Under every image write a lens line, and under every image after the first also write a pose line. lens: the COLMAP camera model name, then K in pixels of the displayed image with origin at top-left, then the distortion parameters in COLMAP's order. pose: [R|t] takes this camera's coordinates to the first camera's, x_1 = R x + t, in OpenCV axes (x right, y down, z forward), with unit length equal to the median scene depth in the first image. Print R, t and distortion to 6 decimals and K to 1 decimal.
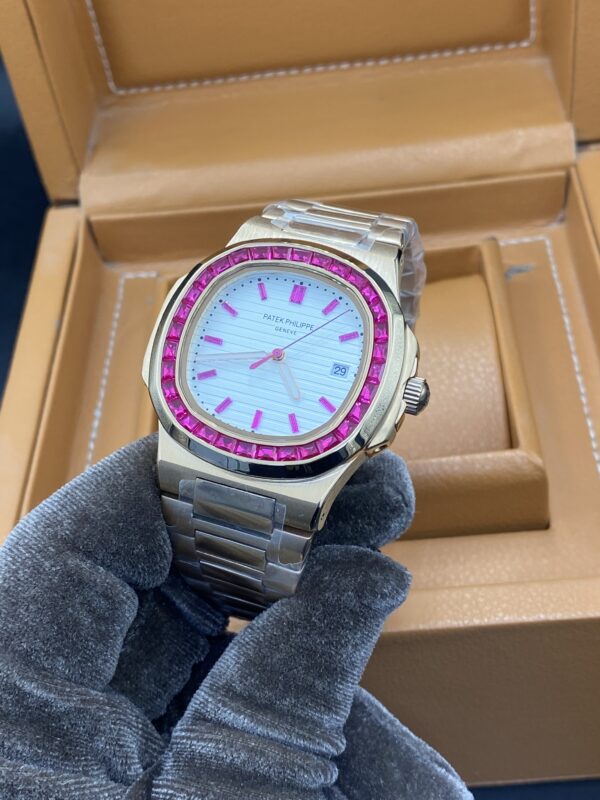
lens RADIAL K [[1269.0, 0, 313.0], [0, 1269.0, 396.0], [0, 0, 1]] dist [-0.015188, 0.000000]
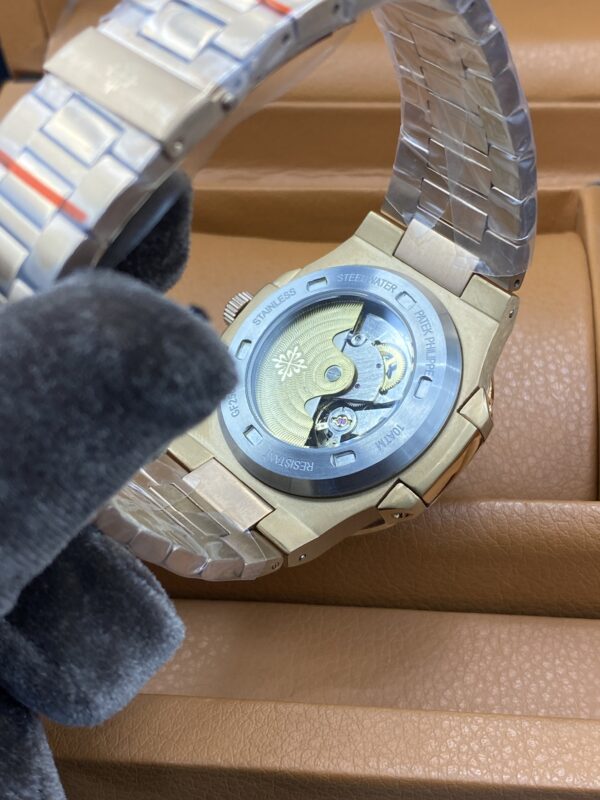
lens RADIAL K [[1269.0, 0, 301.5], [0, 1269.0, 398.9], [0, 0, 1]] dist [-0.015188, 0.000000]
pose [[0.992878, 0.113113, -0.037409, 0.017995], [-0.110962, 0.992285, 0.055291, -0.028289], [0.043375, -0.050747, 0.997769, 0.310731]]
